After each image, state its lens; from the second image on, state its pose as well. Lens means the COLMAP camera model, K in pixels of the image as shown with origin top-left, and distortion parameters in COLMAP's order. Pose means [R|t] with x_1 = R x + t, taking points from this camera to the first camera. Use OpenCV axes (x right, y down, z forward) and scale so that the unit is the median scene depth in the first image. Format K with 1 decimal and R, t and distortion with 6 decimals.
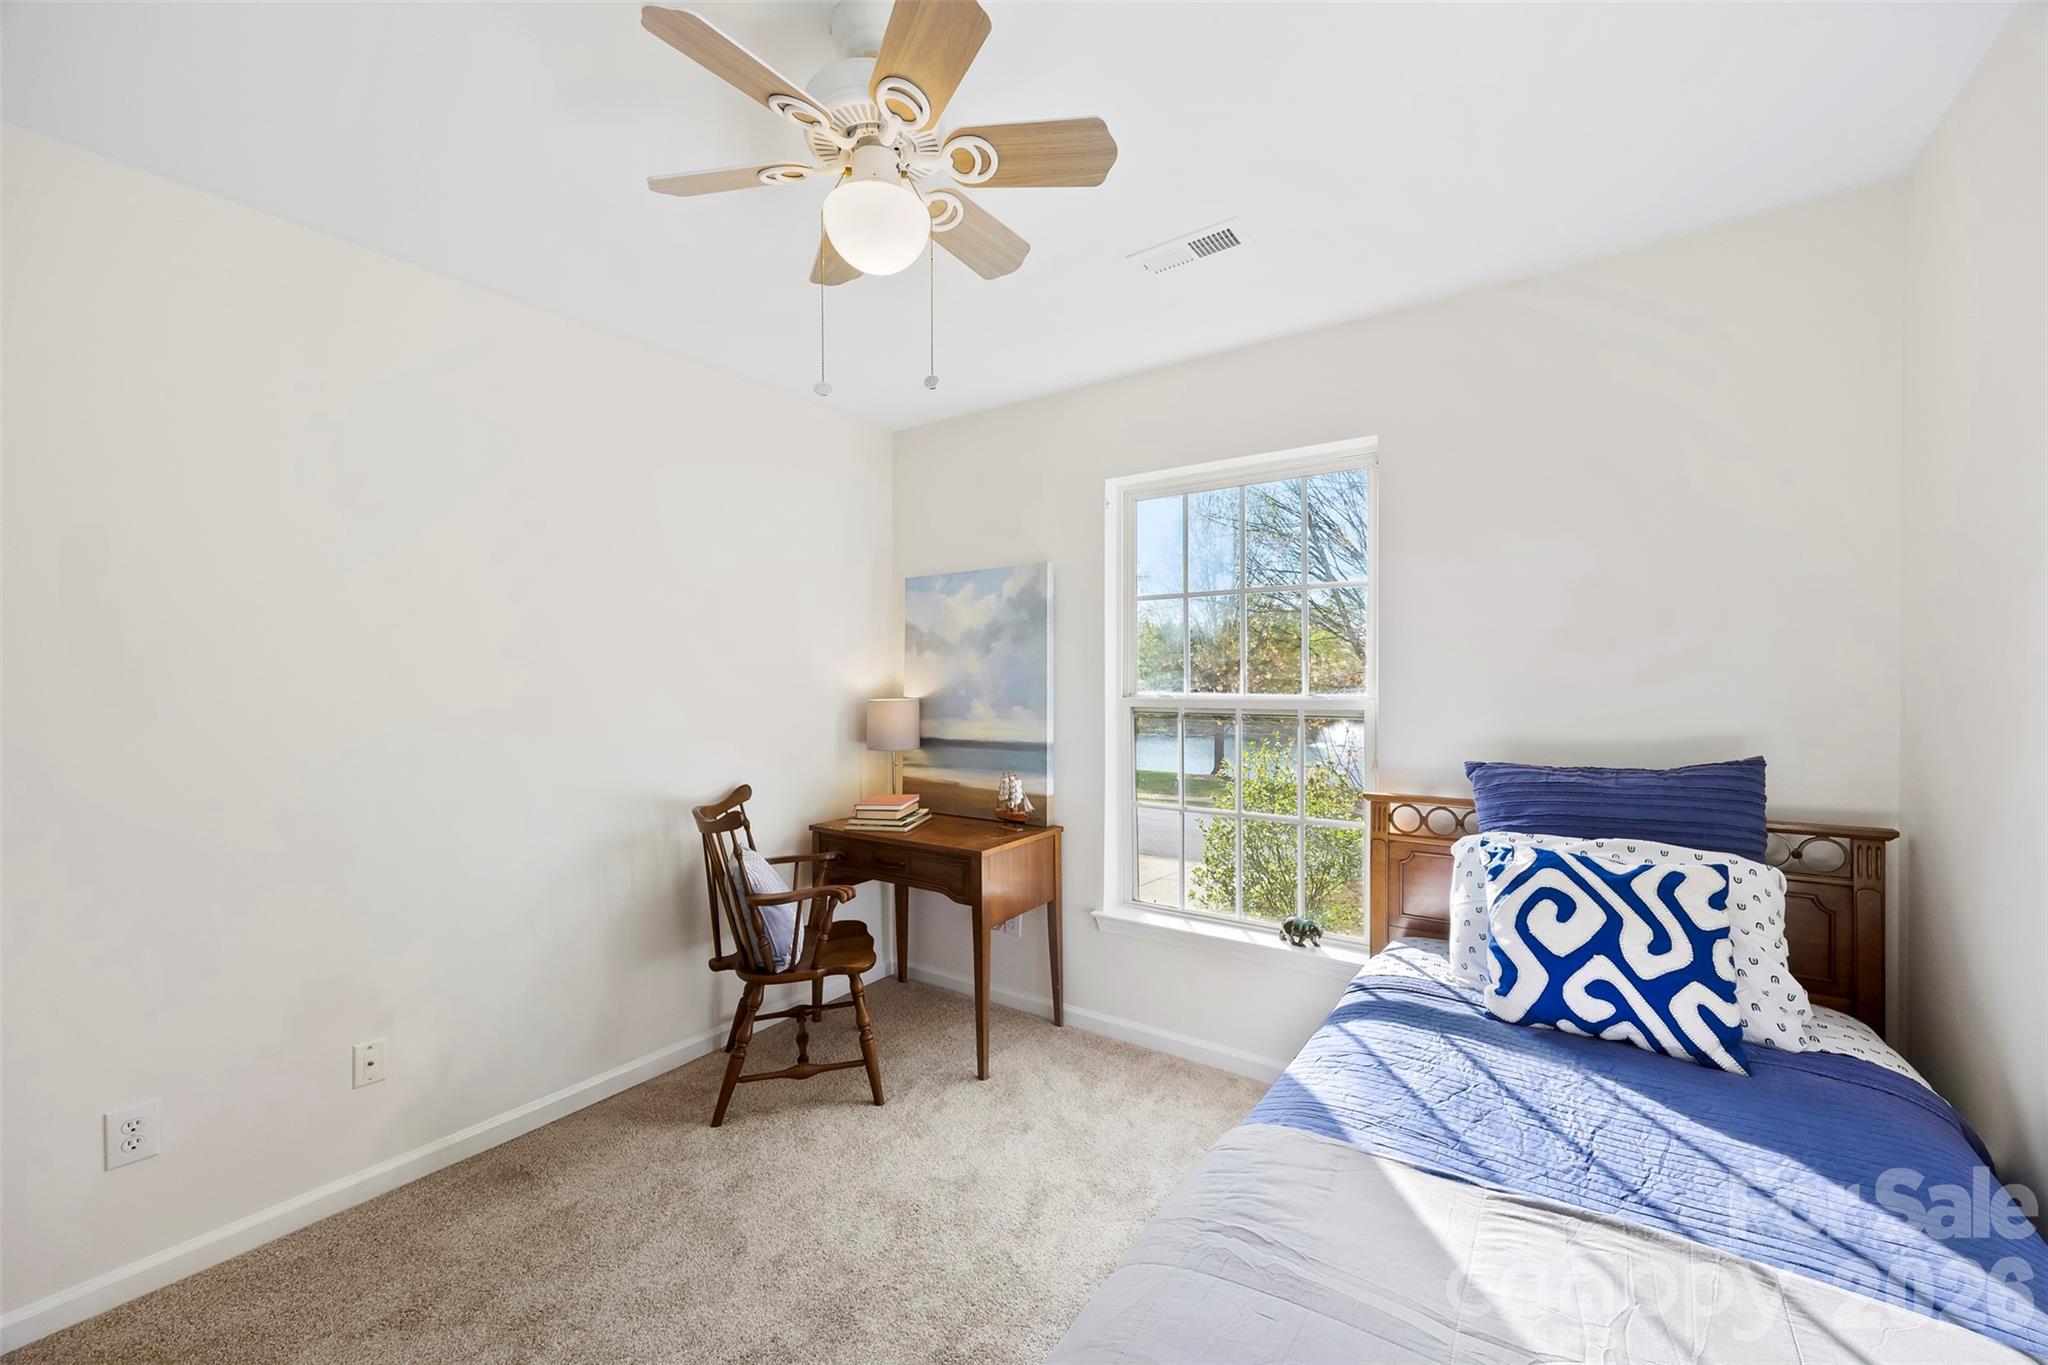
lens RADIAL K [[788.7, 0, 1021.4], [0, 788.7, 683.5], [0, 0, 1]] dist [-0.001301, -0.000074]
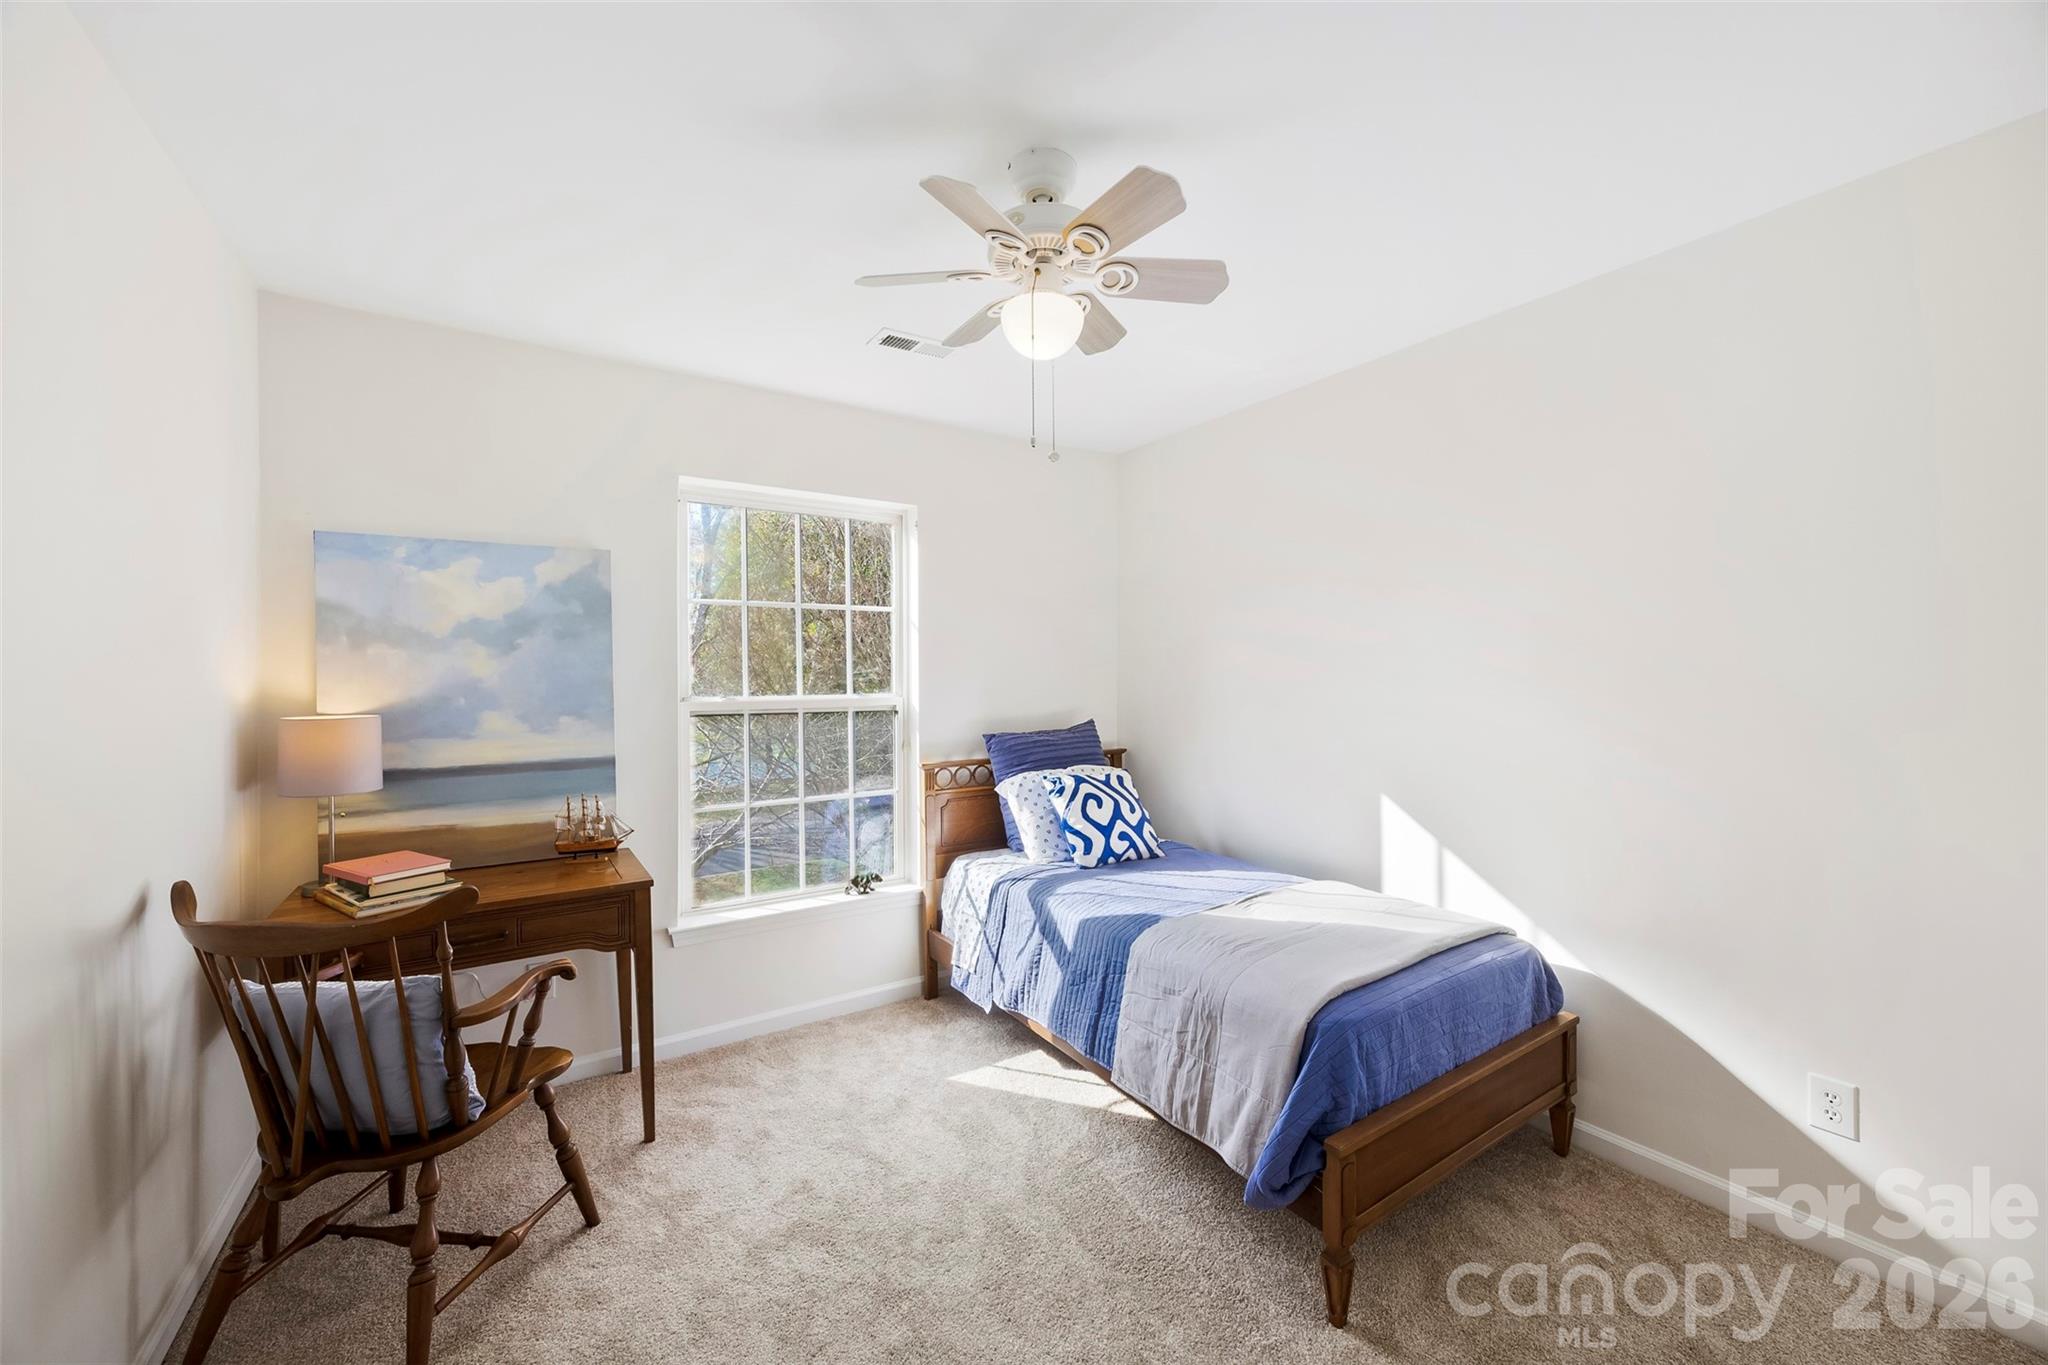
lens RADIAL K [[788.7, 0, 1023.2], [0, 788.7, 681.7], [0, 0, 1]] dist [-0.001301, -0.000074]
pose [[0.368234, -0.002129, 0.929731, -0.679547], [0.010688, 0.999941, -0.001943, -0.001273], [-0.929672, 0.010653, 0.368235, 0.275673]]
